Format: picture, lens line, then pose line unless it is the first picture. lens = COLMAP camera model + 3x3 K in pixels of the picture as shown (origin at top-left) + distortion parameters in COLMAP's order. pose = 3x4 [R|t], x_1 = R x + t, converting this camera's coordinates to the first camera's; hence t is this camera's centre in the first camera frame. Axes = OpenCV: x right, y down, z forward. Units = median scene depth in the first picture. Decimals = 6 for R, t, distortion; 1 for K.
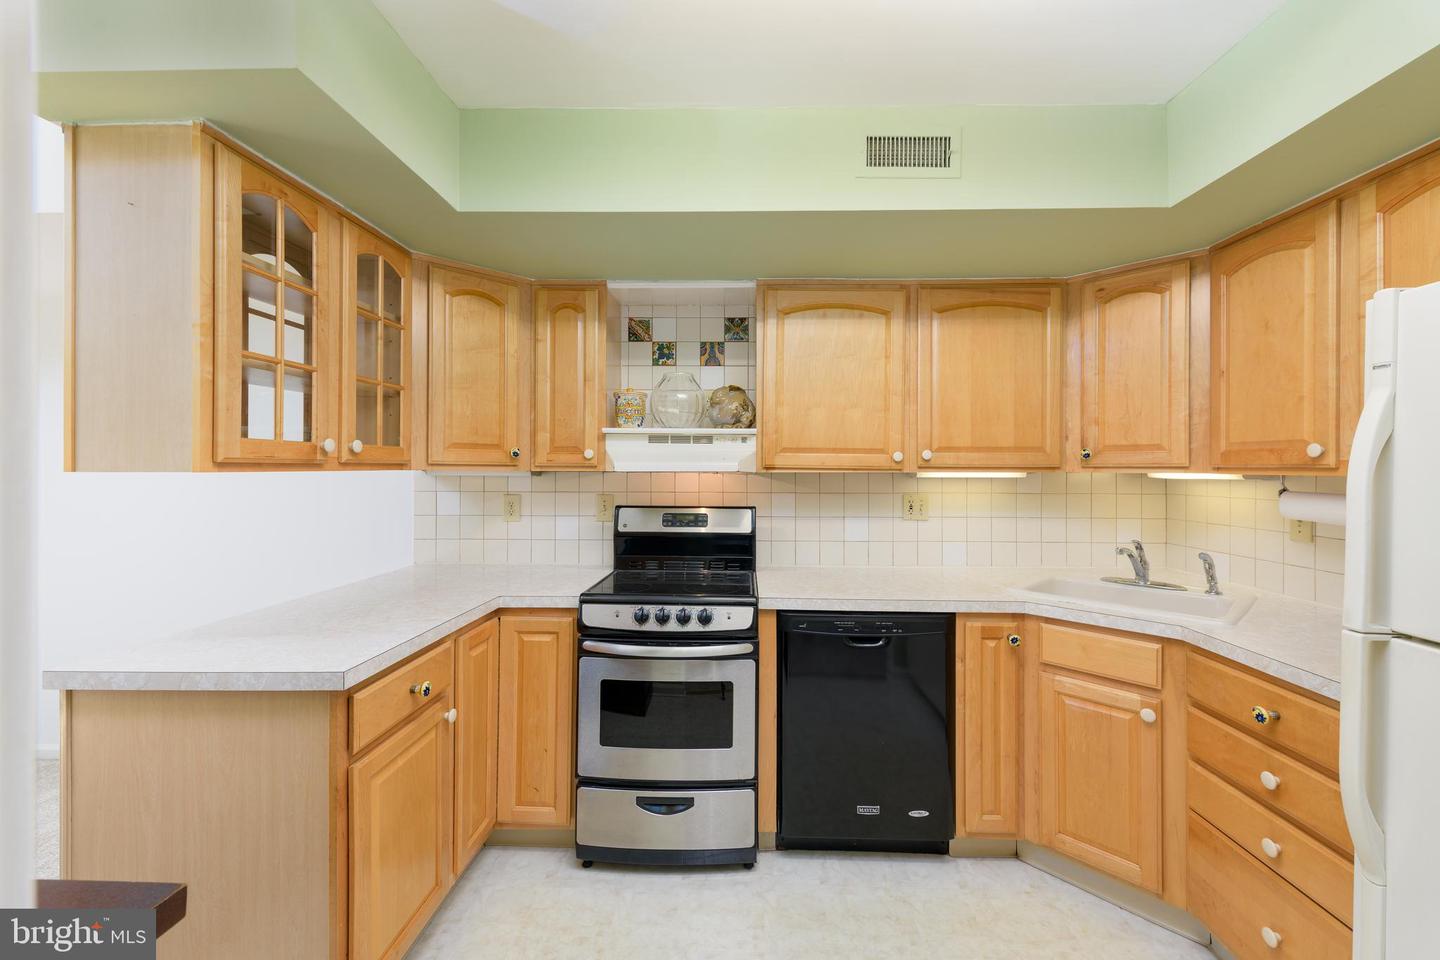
lens RADIAL K [[577.1, 0, 725.1], [0, 577.1, 467.7], [0, 0, 1]] dist [0.002165, 0.000127]
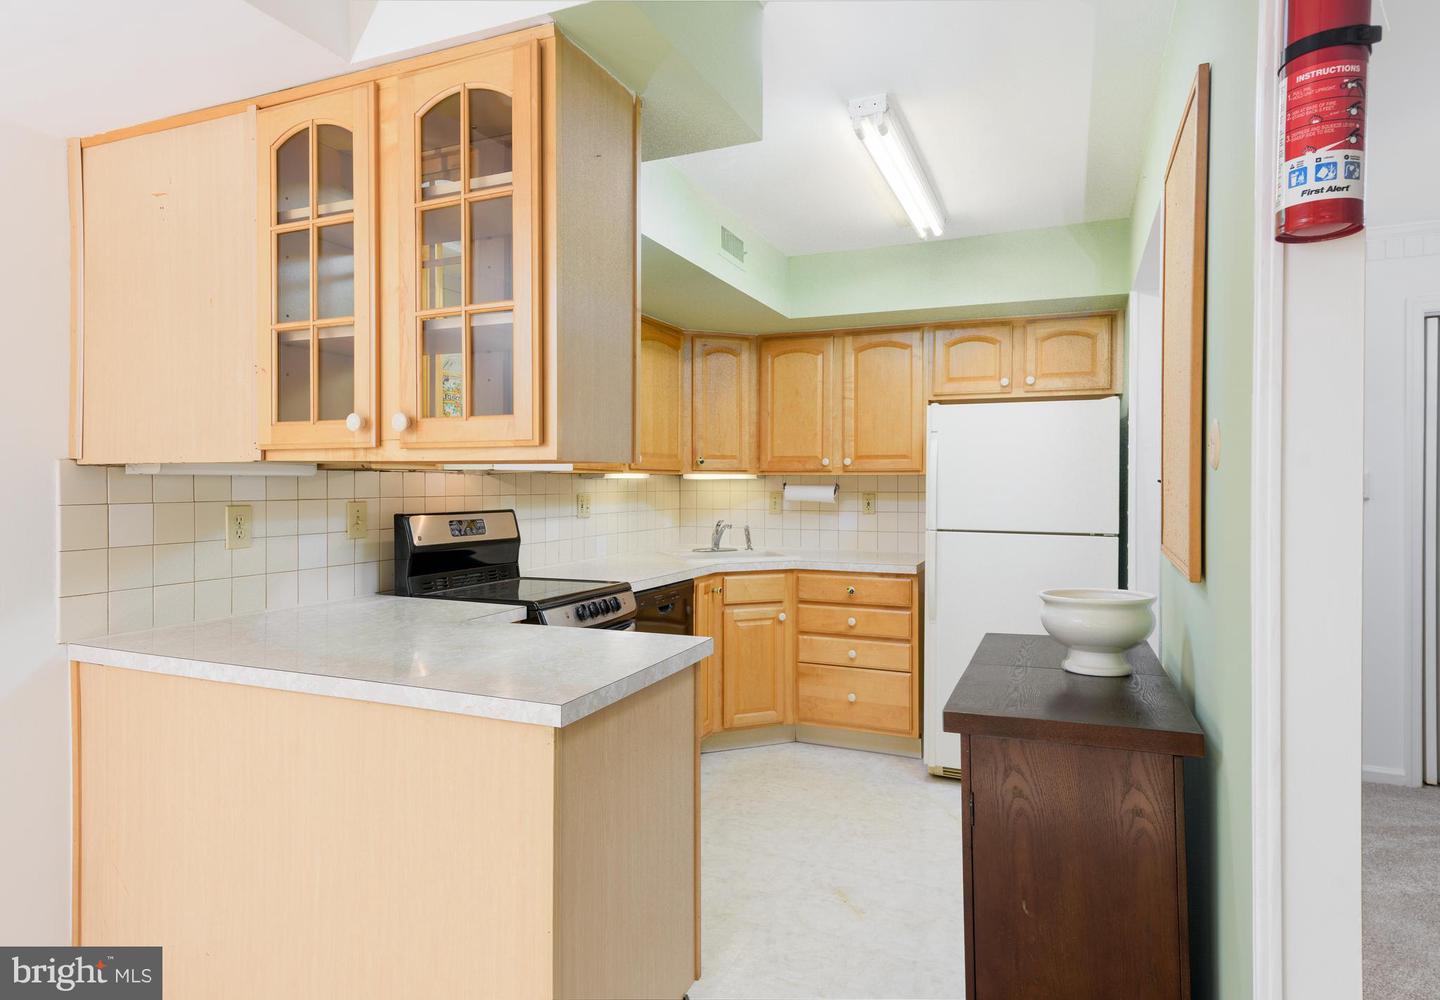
lens RADIAL K [[844.5, 0, 720.0], [0, 844.5, 500.0], [0, 0, 1]] dist [0.000255, 0.000008]
pose [[0.365686, -0.023197, 0.930449, -1.429438], [-0.001918, 0.999668, 0.025676, 0.021086], [-0.930736, -0.011174, 0.365521, 0.235836]]
